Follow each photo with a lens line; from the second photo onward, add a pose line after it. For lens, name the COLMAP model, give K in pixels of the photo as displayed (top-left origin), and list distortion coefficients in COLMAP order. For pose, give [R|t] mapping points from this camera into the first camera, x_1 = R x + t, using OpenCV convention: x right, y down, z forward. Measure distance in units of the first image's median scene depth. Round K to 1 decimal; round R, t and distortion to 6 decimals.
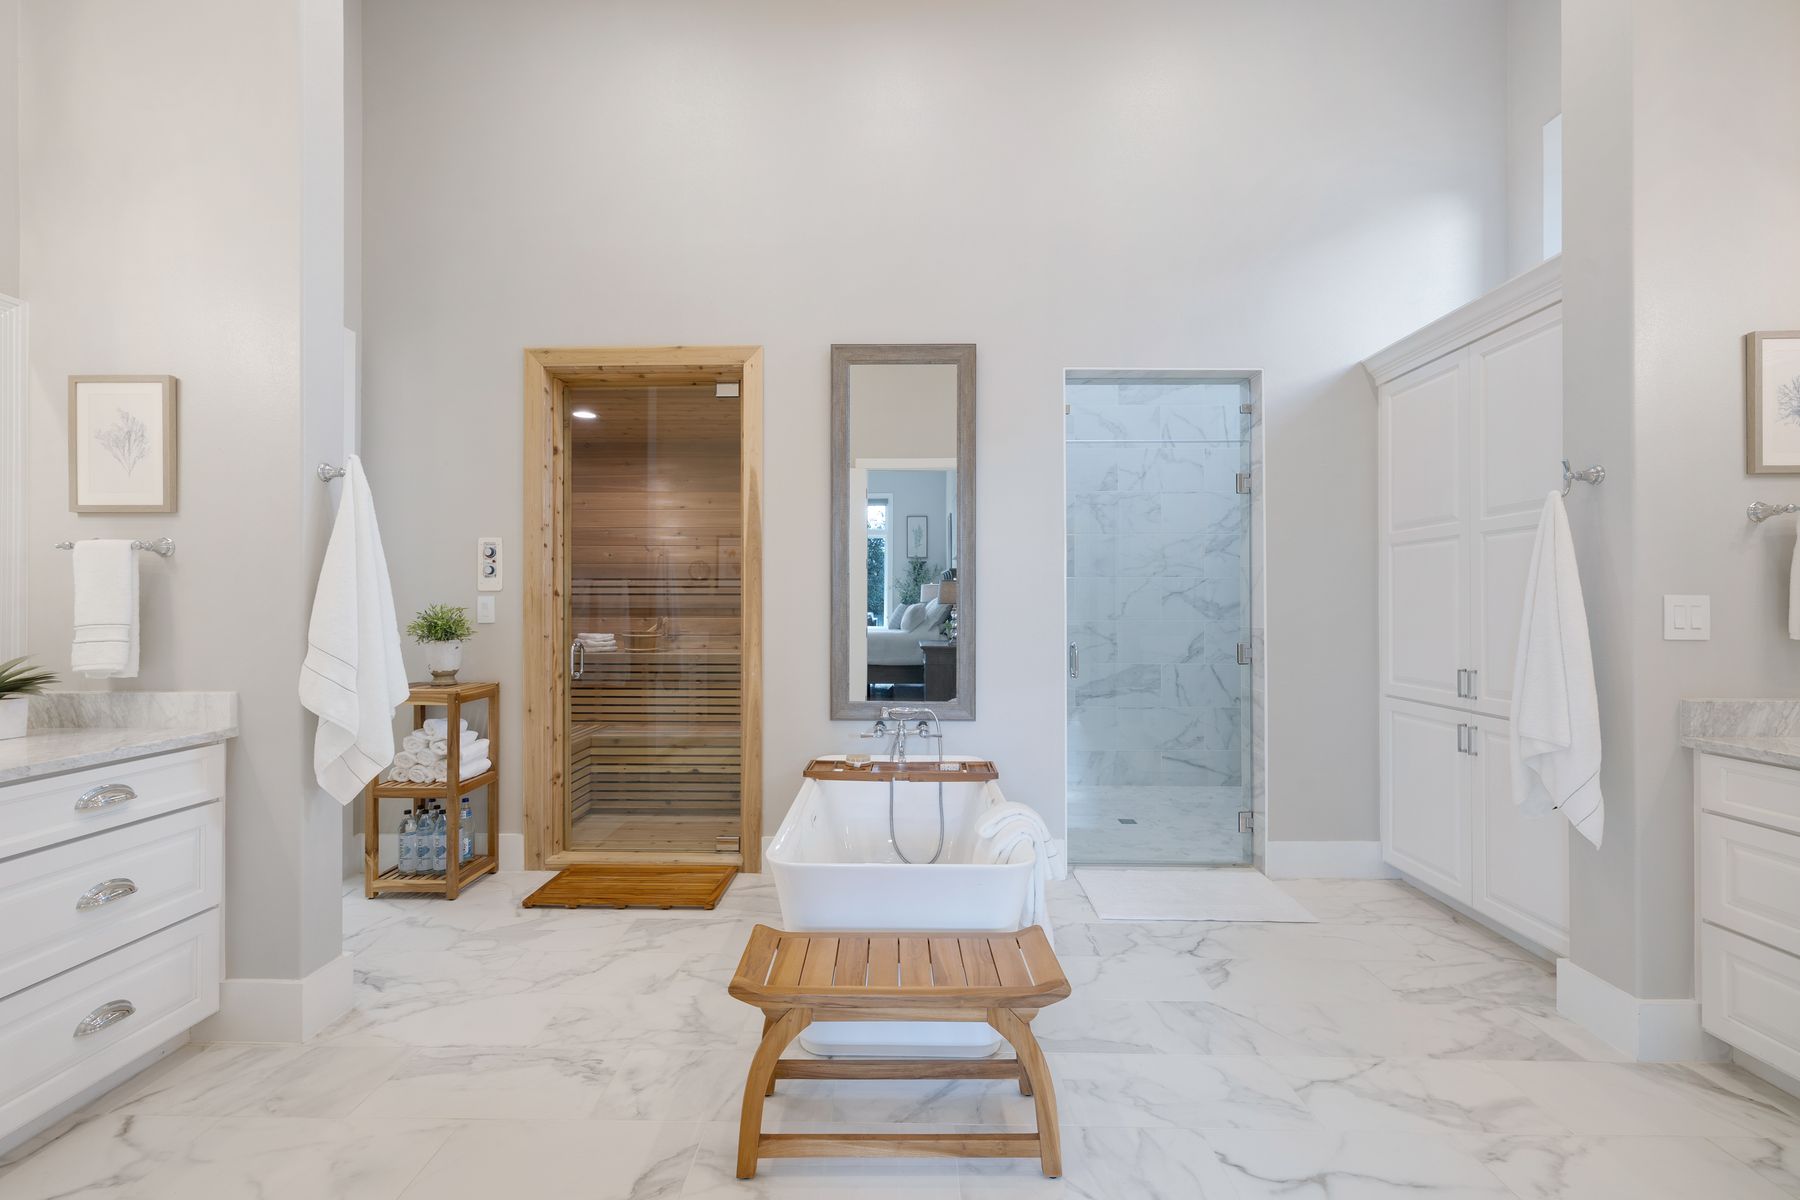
lens RADIAL K [[762.4, 0, 898.8], [0, 762.4, 603.4], [0, 0, 1]] dist [0.005948, 0.000357]
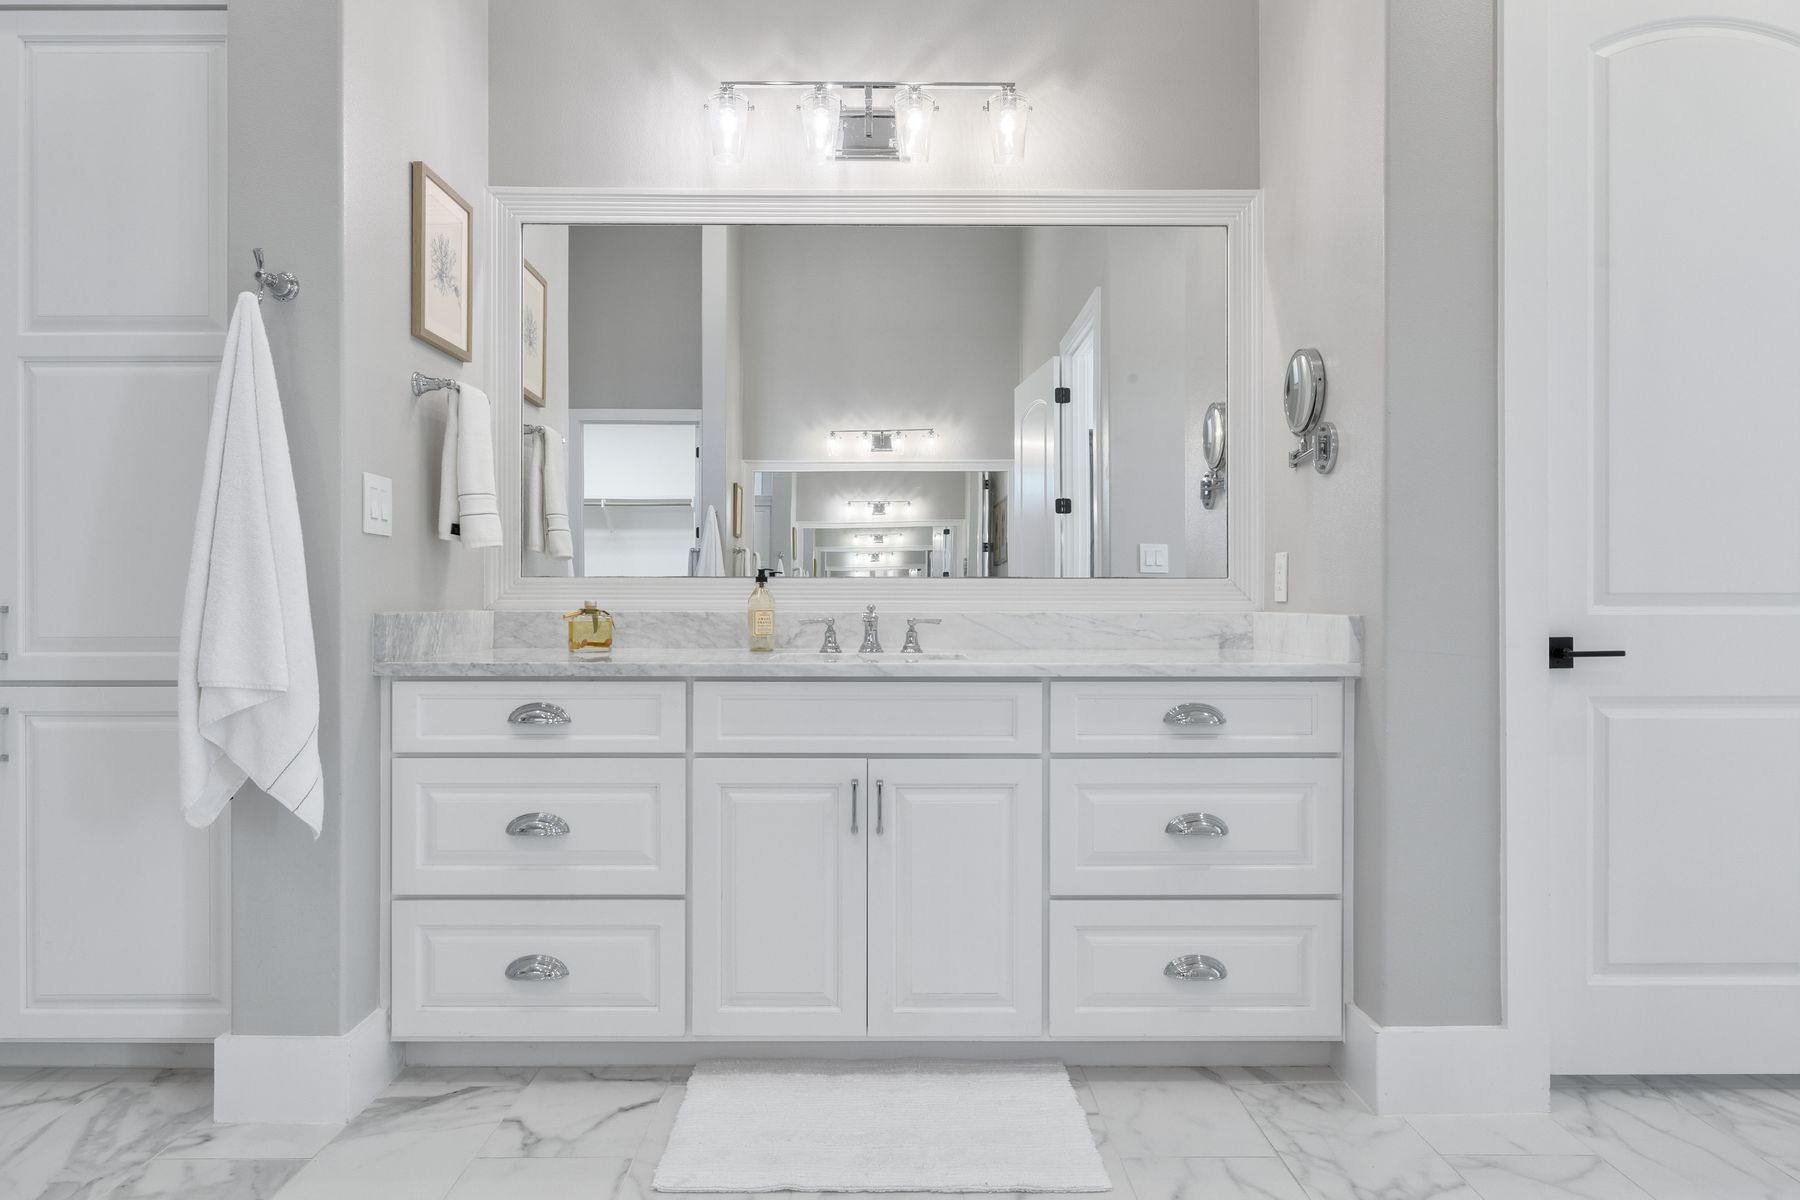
lens RADIAL K [[1076.2, 0, 899.9], [0, 1076.2, 599.2], [0, 0, 1]] dist [-0.001318, -0.001699]
pose [[-0.008800, -0.002272, 0.999959, -0.035688], [-0.004598, 0.999987, 0.002232, 0.105860], [-0.999951, -0.004578, -0.008811, 0.494299]]
